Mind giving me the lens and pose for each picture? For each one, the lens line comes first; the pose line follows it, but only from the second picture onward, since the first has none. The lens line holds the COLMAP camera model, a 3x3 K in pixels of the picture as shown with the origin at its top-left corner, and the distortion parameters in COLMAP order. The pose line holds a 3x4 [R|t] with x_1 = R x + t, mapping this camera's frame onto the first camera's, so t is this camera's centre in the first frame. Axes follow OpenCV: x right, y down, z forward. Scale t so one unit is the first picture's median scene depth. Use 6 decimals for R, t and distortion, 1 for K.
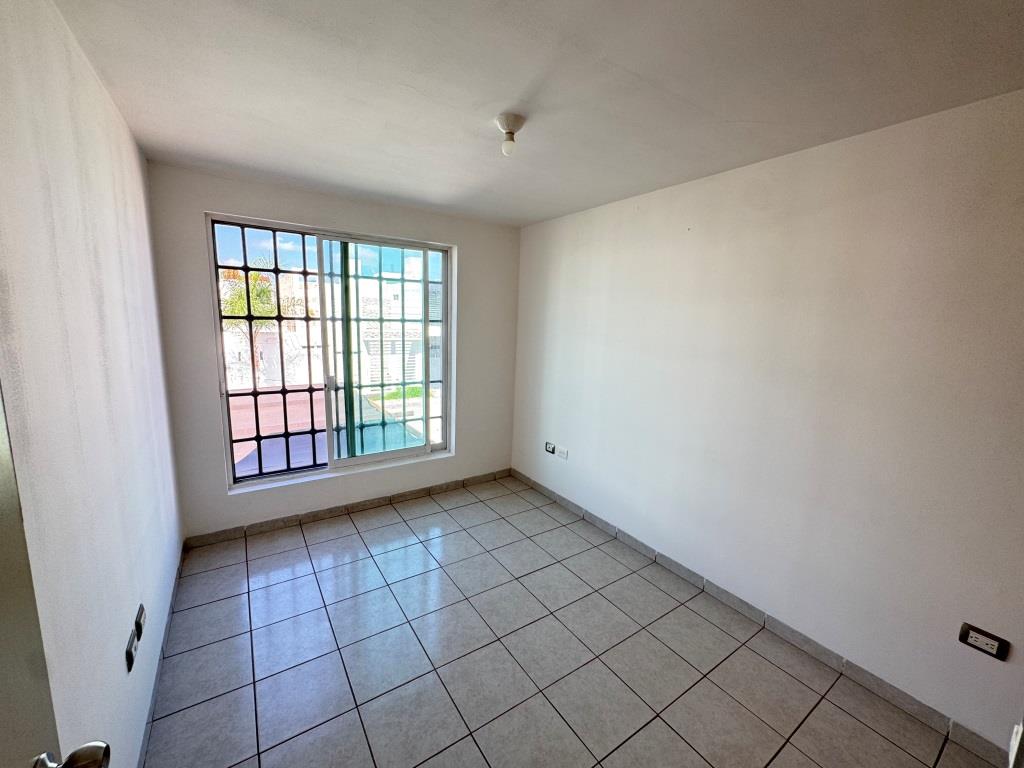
lens RADIAL K [[409.3, 0, 511.6], [0, 409.3, 382.7], [0, 0, 1]] dist [-0.001024, 0.000425]
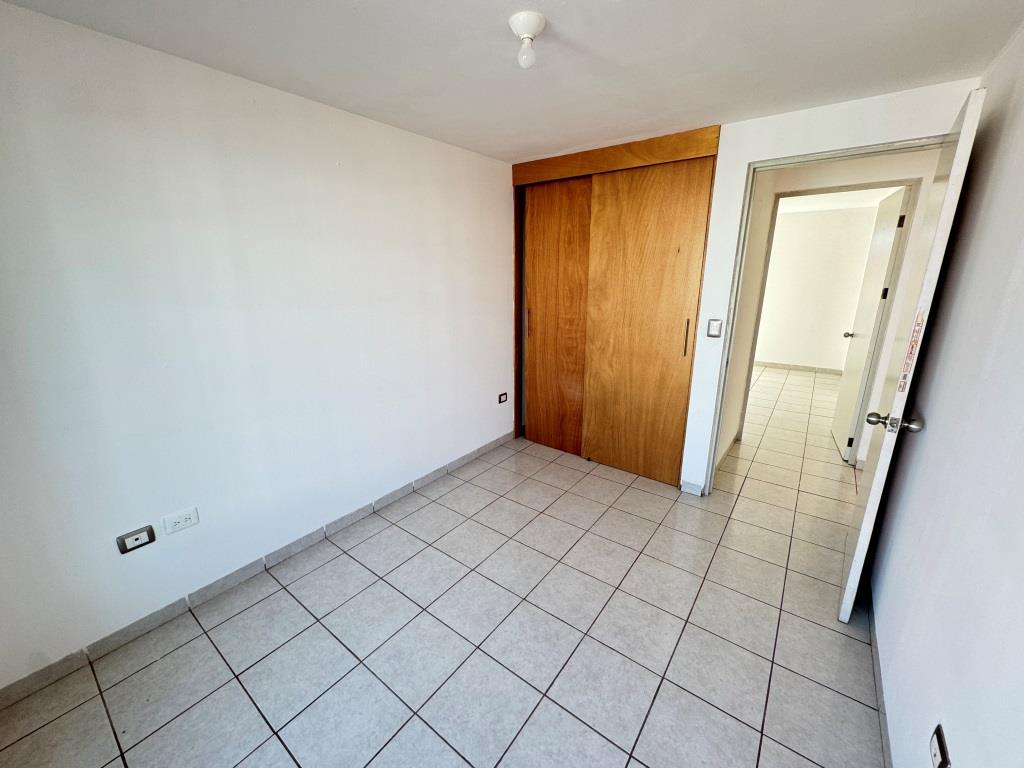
lens RADIAL K [[410.4, 0, 511.1], [0, 410.4, 383.0], [0, 0, 1]] dist [-0.000470, 0.000060]
pose [[-0.327435, -0.280148, 0.902388, -0.608331], [0.141387, 0.929756, 0.339948, -0.161081], [-0.934236, 0.238897, -0.264825, 0.918624]]
